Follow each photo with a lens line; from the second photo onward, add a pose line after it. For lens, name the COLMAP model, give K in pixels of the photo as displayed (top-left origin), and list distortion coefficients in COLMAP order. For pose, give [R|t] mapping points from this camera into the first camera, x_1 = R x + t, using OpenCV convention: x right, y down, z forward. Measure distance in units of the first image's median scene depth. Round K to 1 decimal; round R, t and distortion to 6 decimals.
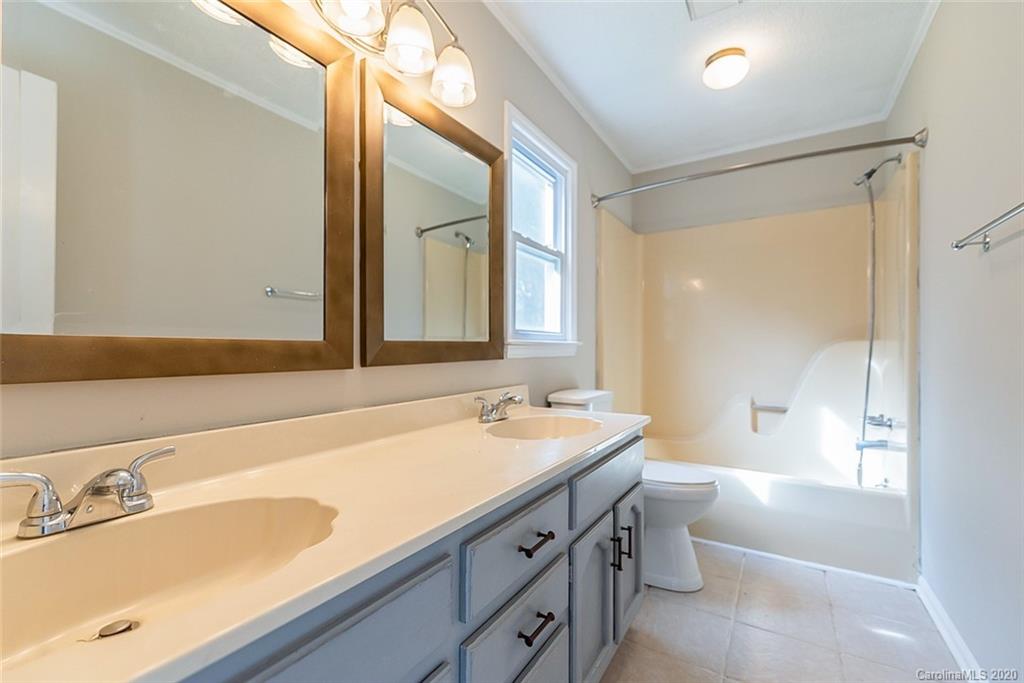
lens RADIAL K [[441.0, 0, 508.3], [0, 441.0, 339.9], [0, 0, 1]] dist [0.007145, 0.000934]
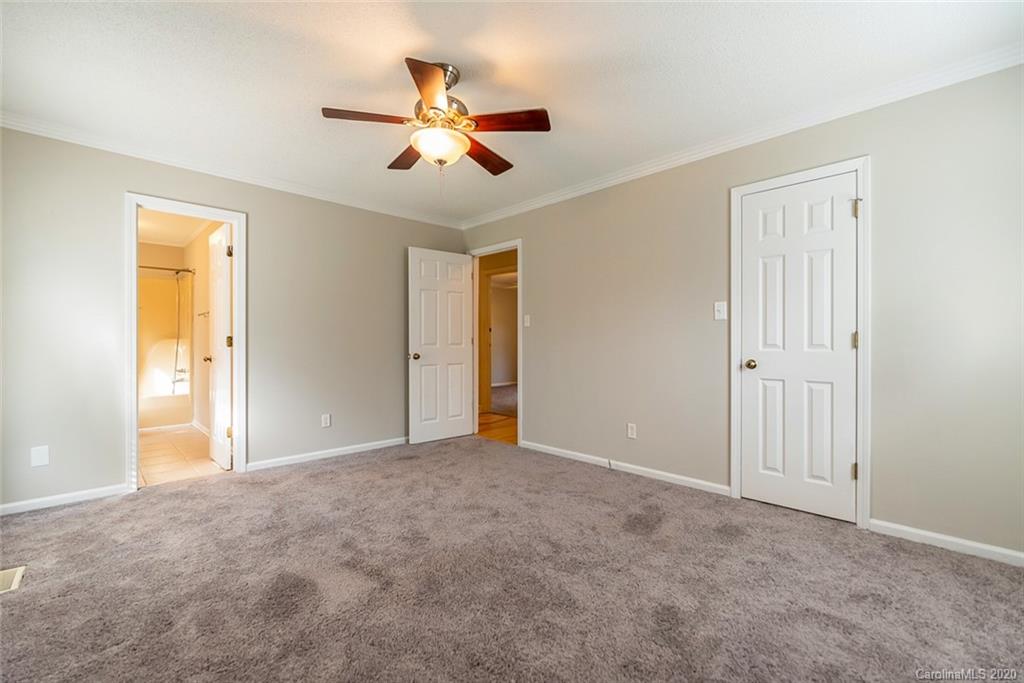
lens RADIAL K [[441.0, 0, 506.6], [0, 441.0, 339.6], [0, 0, 1]] dist [0.007145, 0.000934]
pose [[0.252599, 0.003444, 0.967565, -1.193698], [-0.001052, 0.999994, -0.003285, 0.010122], [-0.967571, -0.000188, 0.252601, -1.505359]]
